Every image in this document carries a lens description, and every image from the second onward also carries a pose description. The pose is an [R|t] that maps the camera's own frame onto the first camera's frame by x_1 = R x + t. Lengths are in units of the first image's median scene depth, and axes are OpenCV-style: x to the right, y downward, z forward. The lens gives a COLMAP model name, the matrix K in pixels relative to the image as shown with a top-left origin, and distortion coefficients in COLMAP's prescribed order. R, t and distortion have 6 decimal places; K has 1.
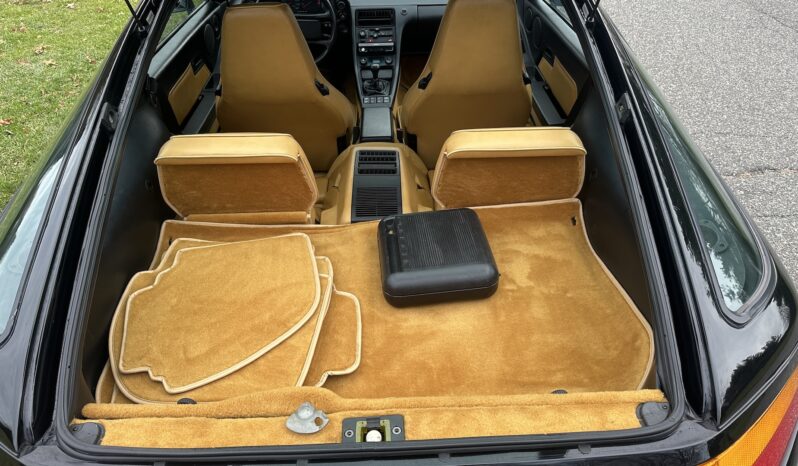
lens RADIAL K [[583.6, 0, 400.9], [0, 583.6, 239.2], [0, 0, 1]] dist [0.102030, -0.174482]
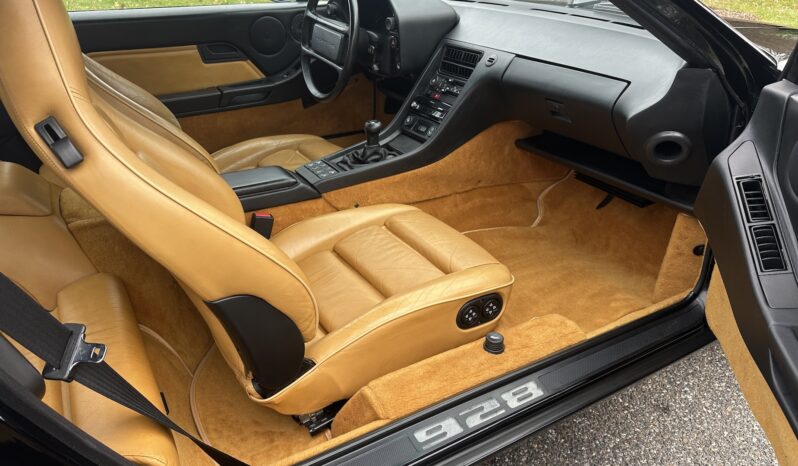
lens RADIAL K [[583.6, 0, 400.9], [0, 583.6, 239.2], [0, 0, 1]] dist [0.102030, -0.174482]
pose [[0.478346, 0.405794, -0.778792, 0.449528], [-0.521748, 0.844667, 0.119653, -0.269326], [0.706374, 0.349097, 0.615765, 0.668458]]
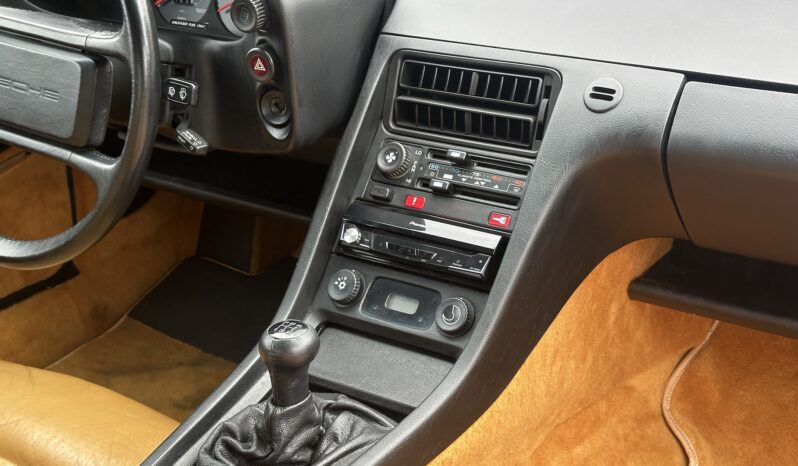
lens RADIAL K [[1154.3, 0, 399.0], [0, 1154.3, 233.0], [0, 0, 1]] dist [0.077605, 0.016142]
pose [[0.813871, 0.221024, -0.537367, 0.158314], [-0.337199, 0.932824, -0.127026, -0.277298], [0.473193, 0.284582, 0.833727, 0.679005]]
